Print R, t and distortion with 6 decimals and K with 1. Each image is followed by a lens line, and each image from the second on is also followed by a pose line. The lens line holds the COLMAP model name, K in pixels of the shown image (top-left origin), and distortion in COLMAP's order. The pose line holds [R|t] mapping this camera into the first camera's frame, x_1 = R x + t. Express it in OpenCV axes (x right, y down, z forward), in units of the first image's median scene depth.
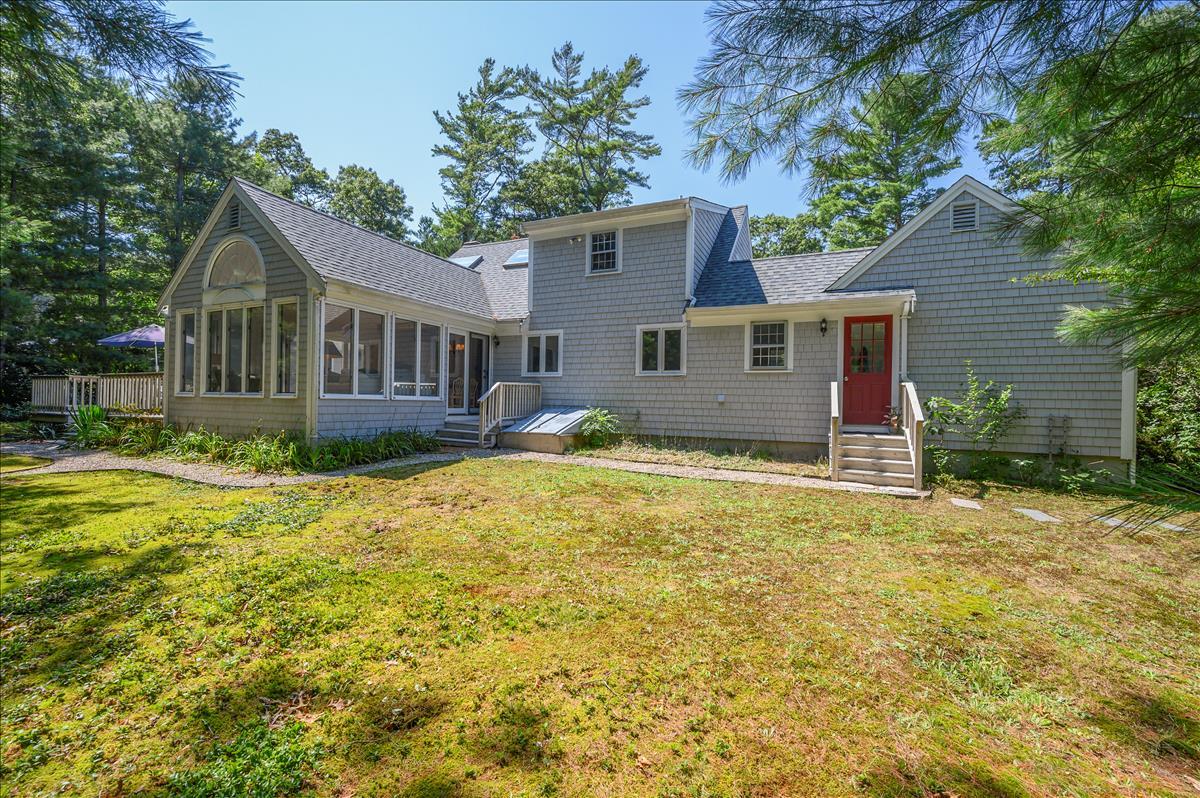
lens RADIAL K [[478.2, 0, 603.4], [0, 478.2, 396.9], [0, 0, 1]] dist [-0.003487, -0.000052]
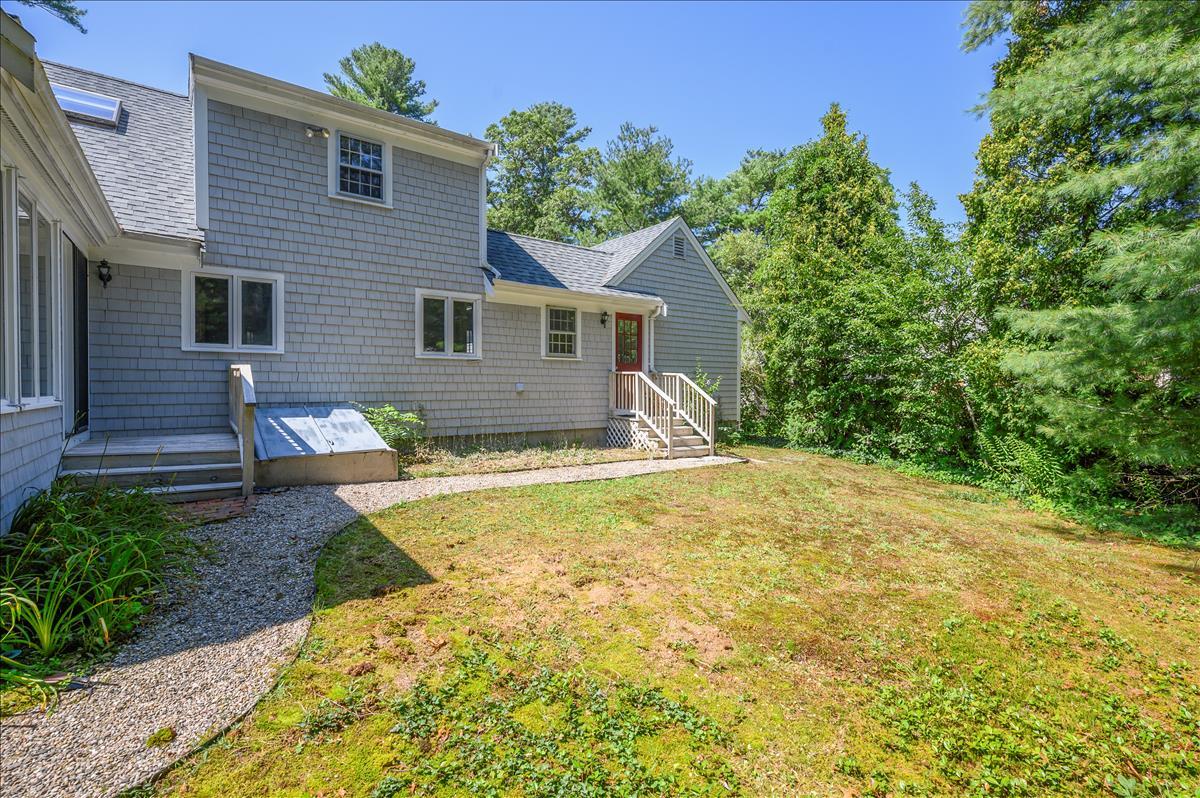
lens RADIAL K [[534.3, 0, 602.5], [0, 534.3, 395.7], [0, 0, 1]] dist [-0.015147, 0.000092]
pose [[0.488589, -0.027868, 0.872069, -0.506828], [0.004437, 0.999556, 0.029456, -0.009081], [-0.872503, -0.010522, 0.488496, 0.357049]]
